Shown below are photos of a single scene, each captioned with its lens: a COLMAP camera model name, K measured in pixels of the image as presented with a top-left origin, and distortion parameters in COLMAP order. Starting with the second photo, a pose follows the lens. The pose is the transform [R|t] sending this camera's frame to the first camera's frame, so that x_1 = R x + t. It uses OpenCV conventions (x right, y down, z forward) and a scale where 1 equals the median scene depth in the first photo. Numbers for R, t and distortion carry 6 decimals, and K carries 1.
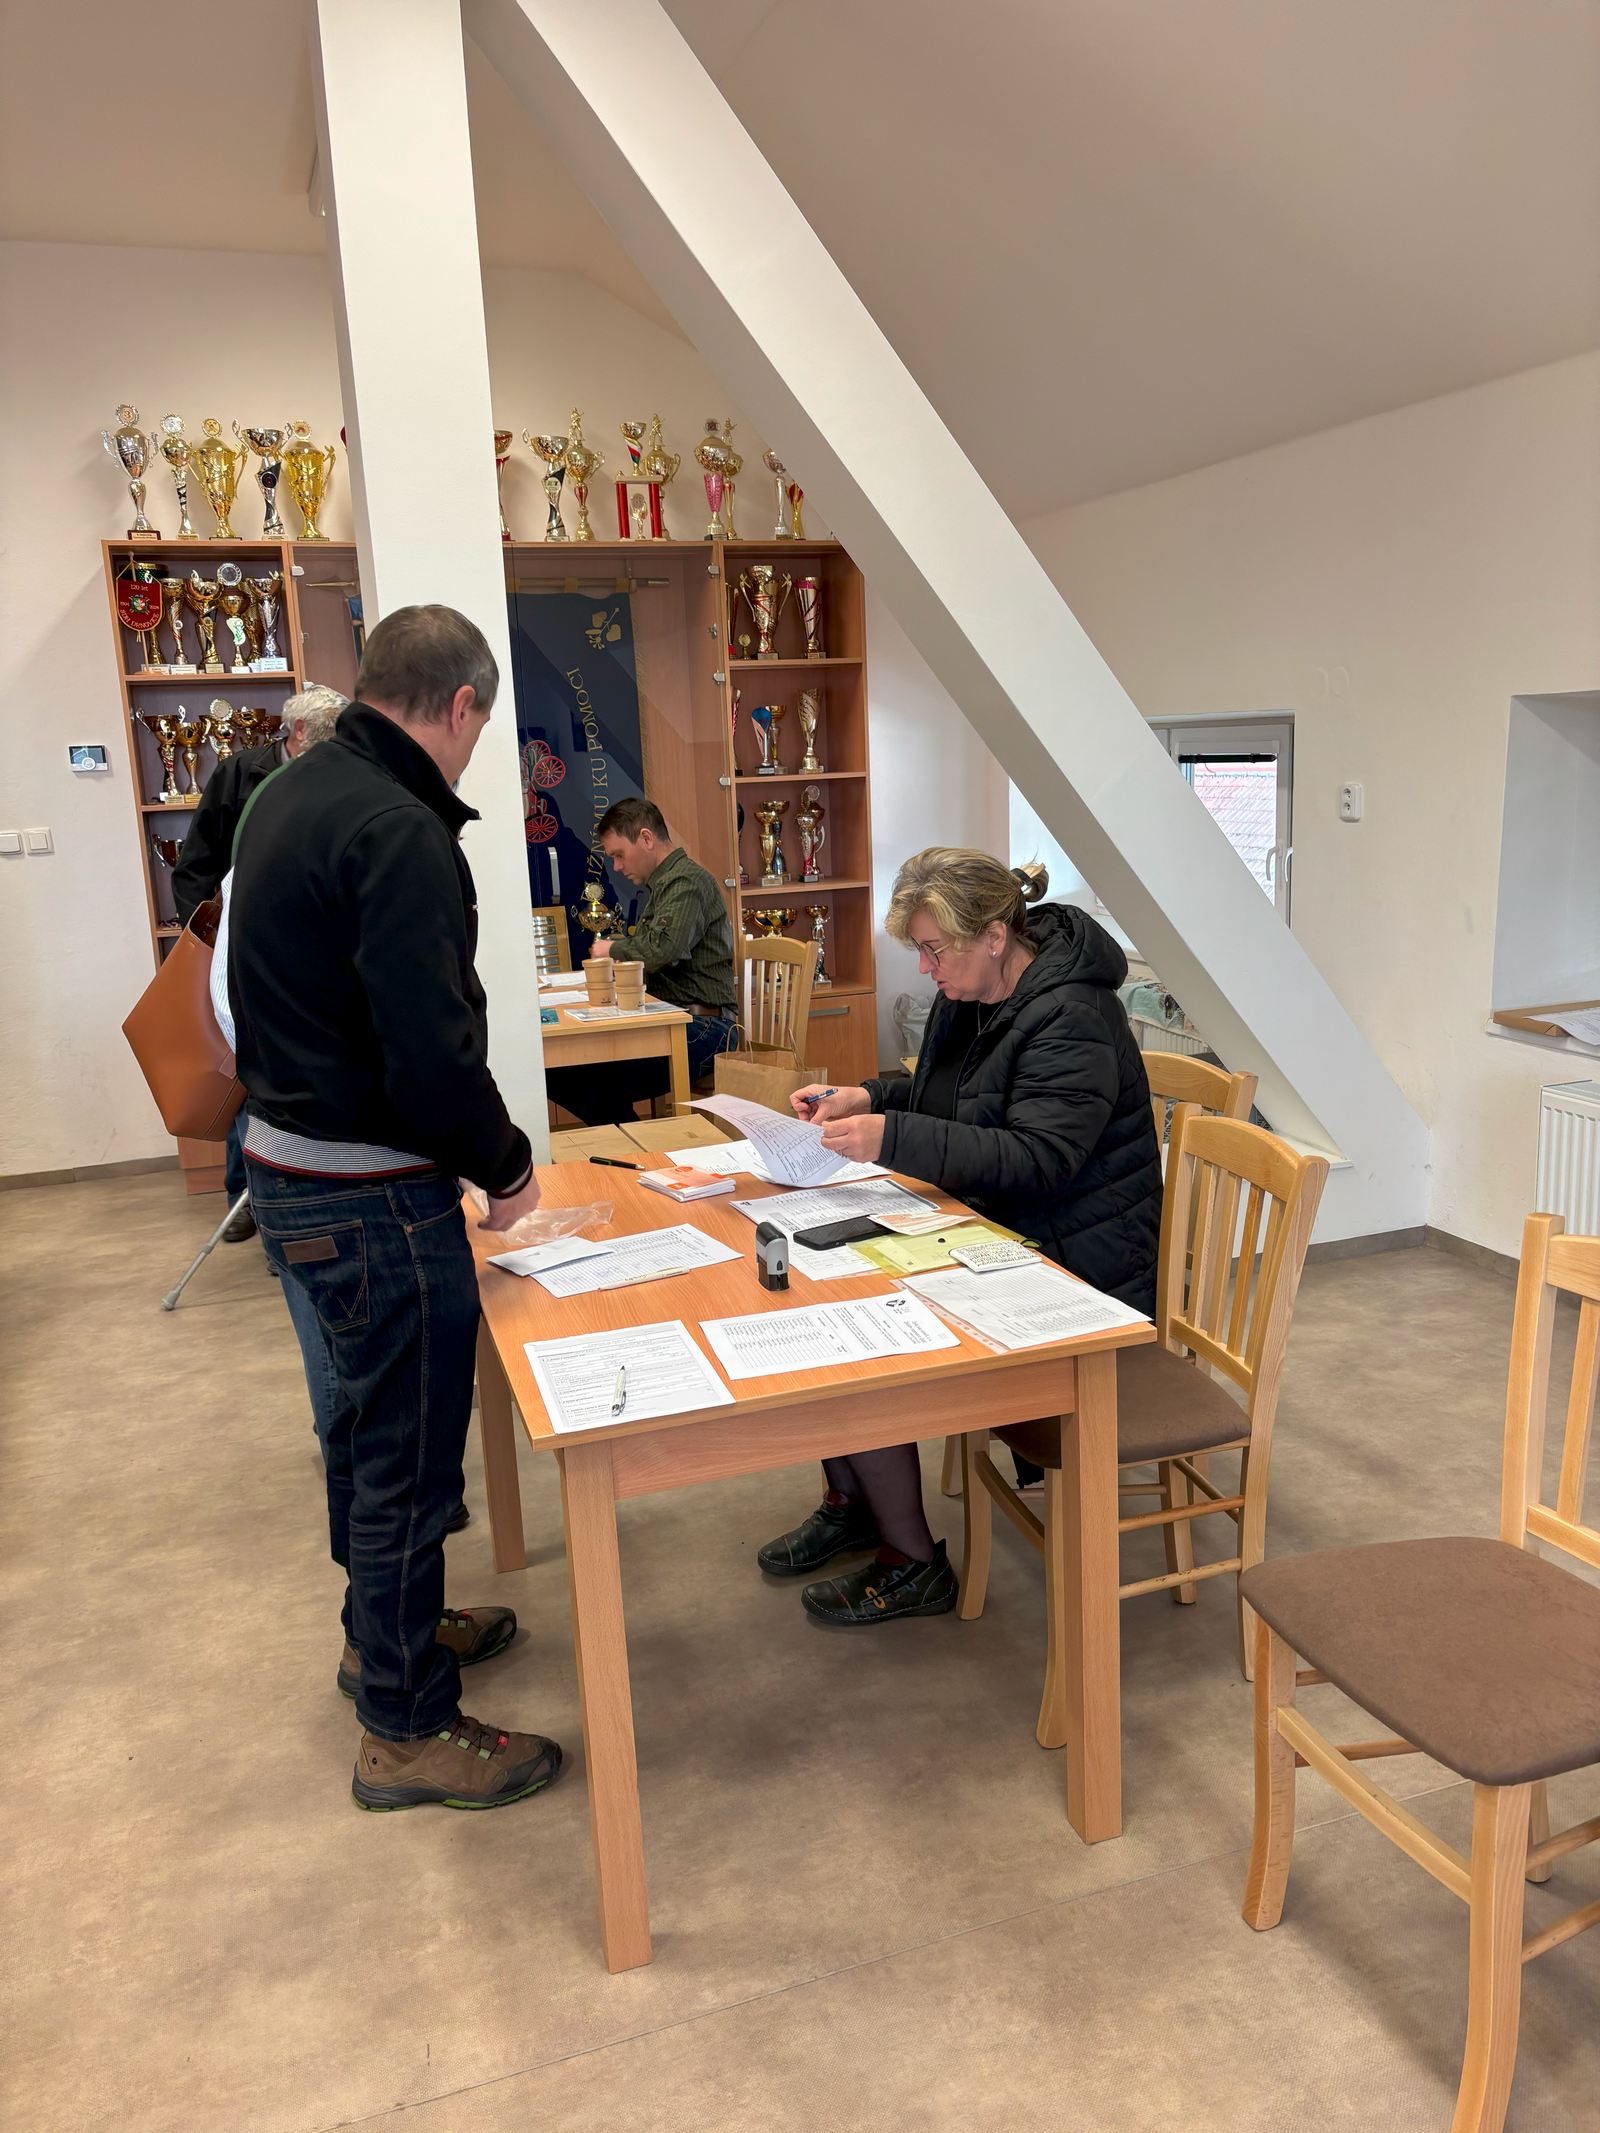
lens RADIAL K [[1578.7, 0, 805.5], [0, 1578.7, 1071.5], [0, 0, 1]] dist [0.011079, 0.011577]
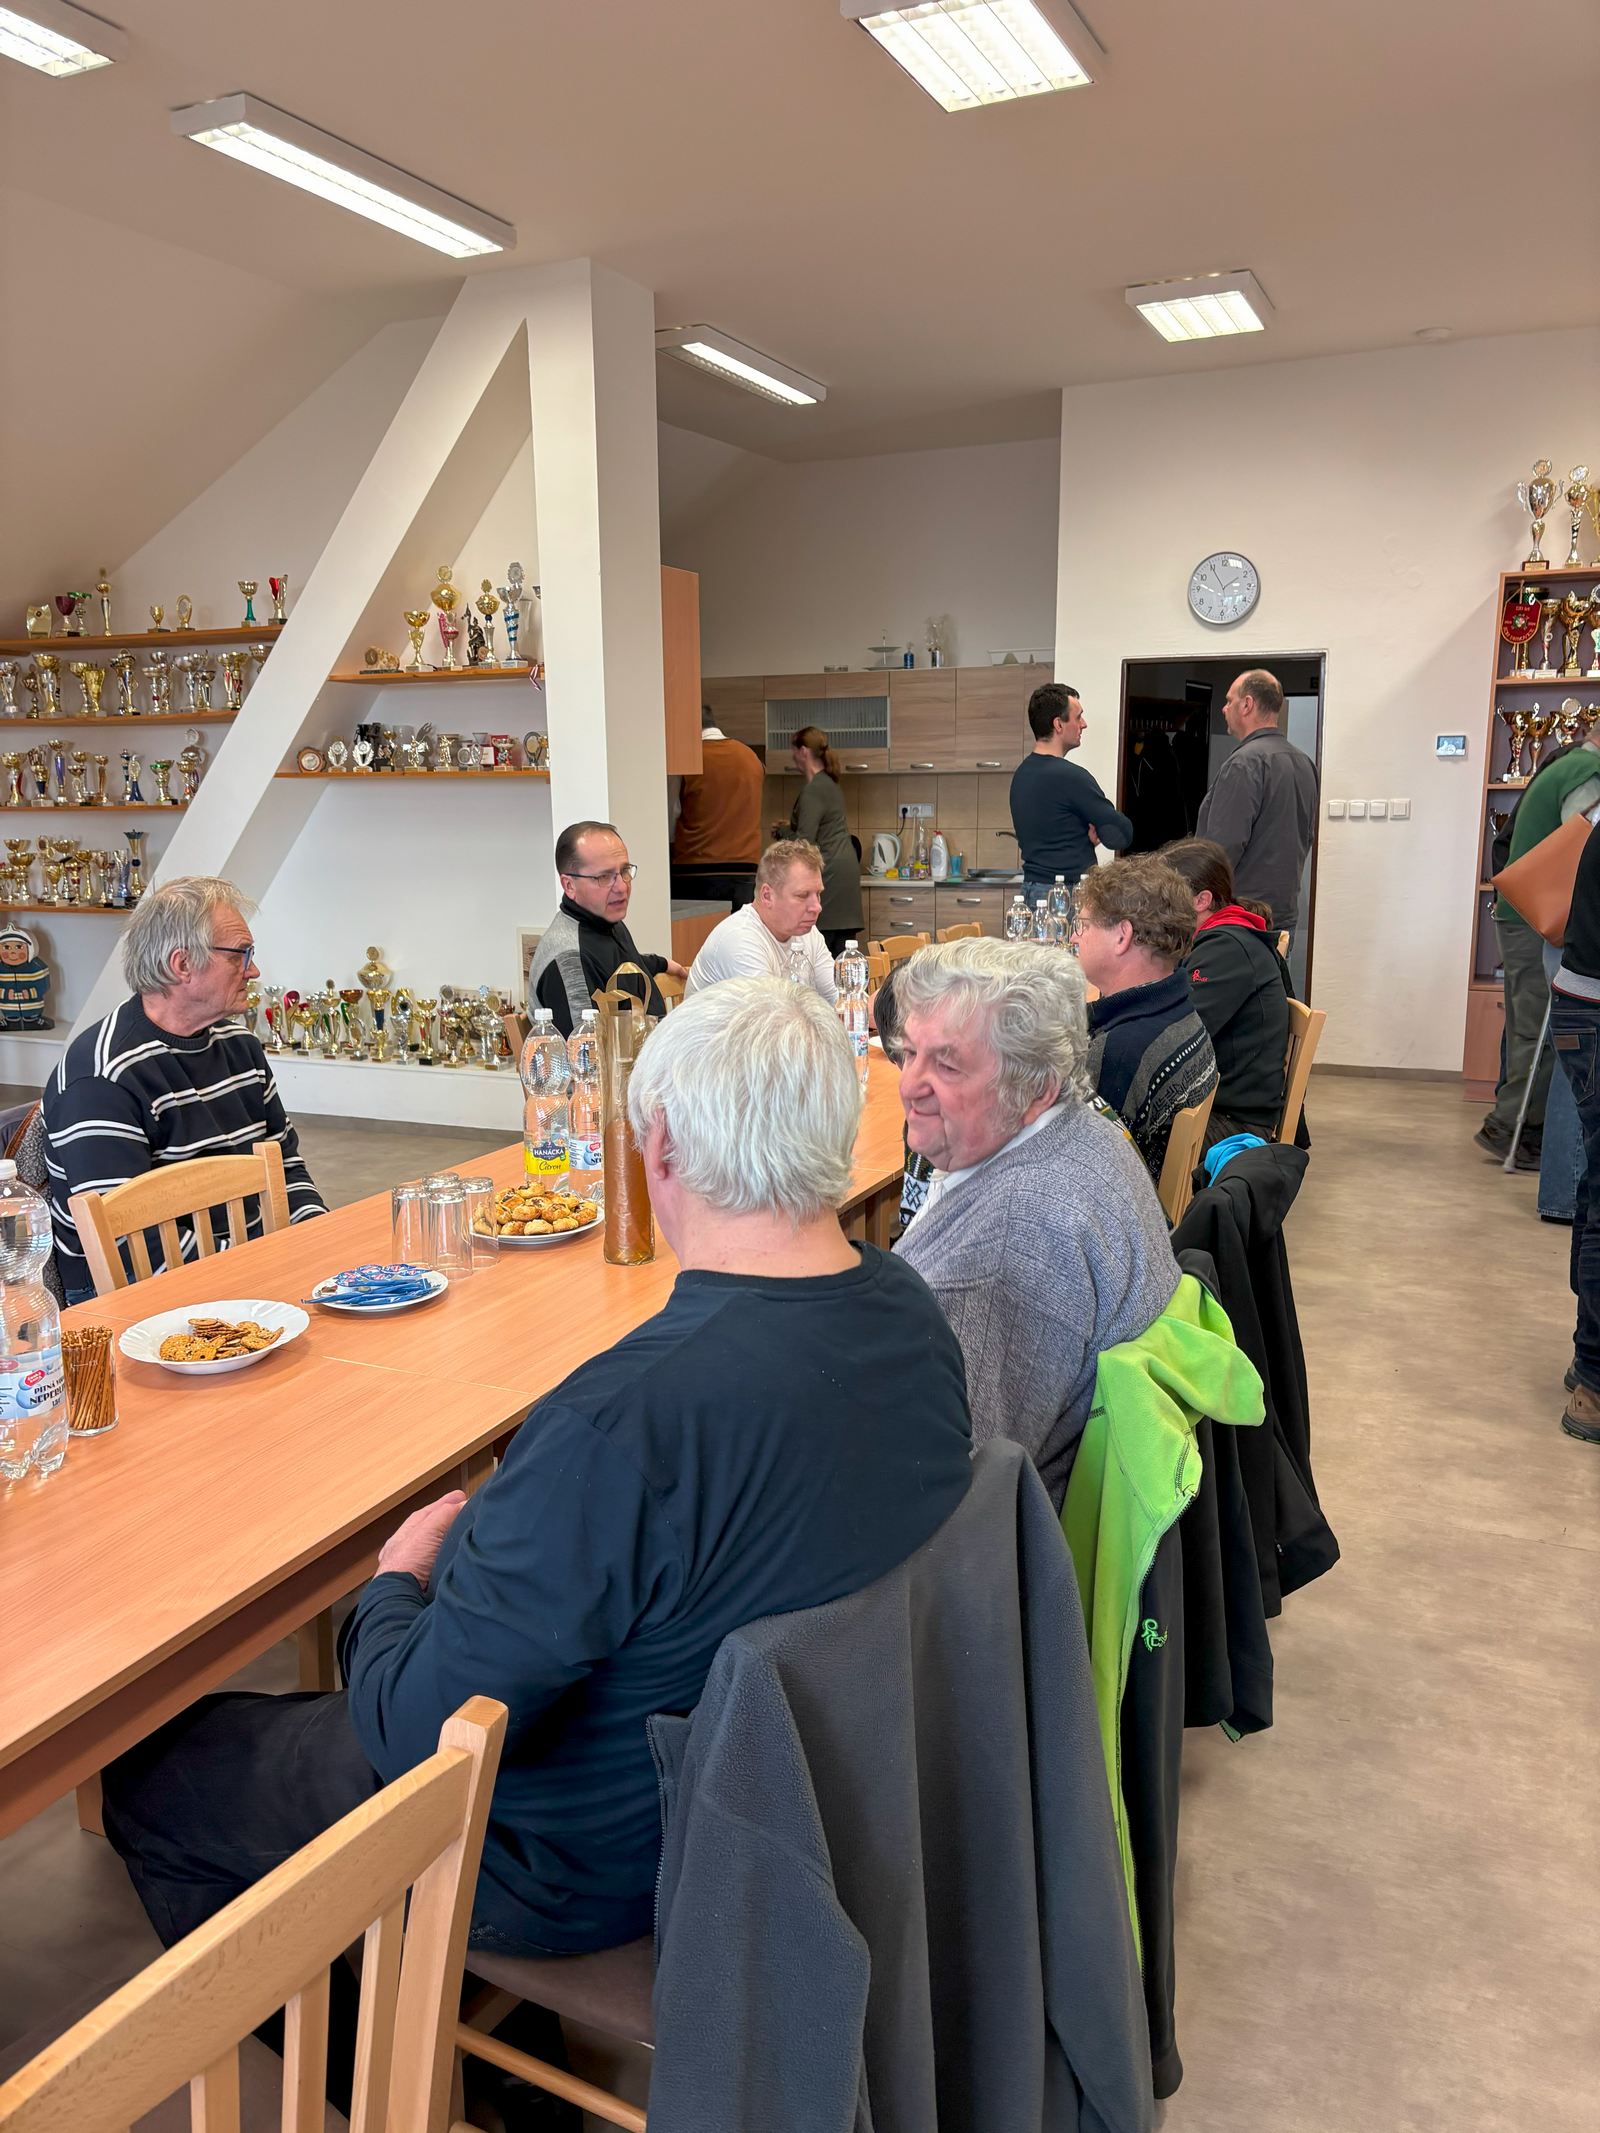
lens RADIAL K [[1578.7, 0, 797.3], [0, 1578.7, 1078.7], [0, 0, 1]] dist [0.011079, 0.011577]
pose [[0.711823, 0.168675, -0.681804, 0.083859], [-0.161429, 0.984037, 0.074910, 0.055875], [0.683556, 0.056740, 0.727689, -0.271312]]
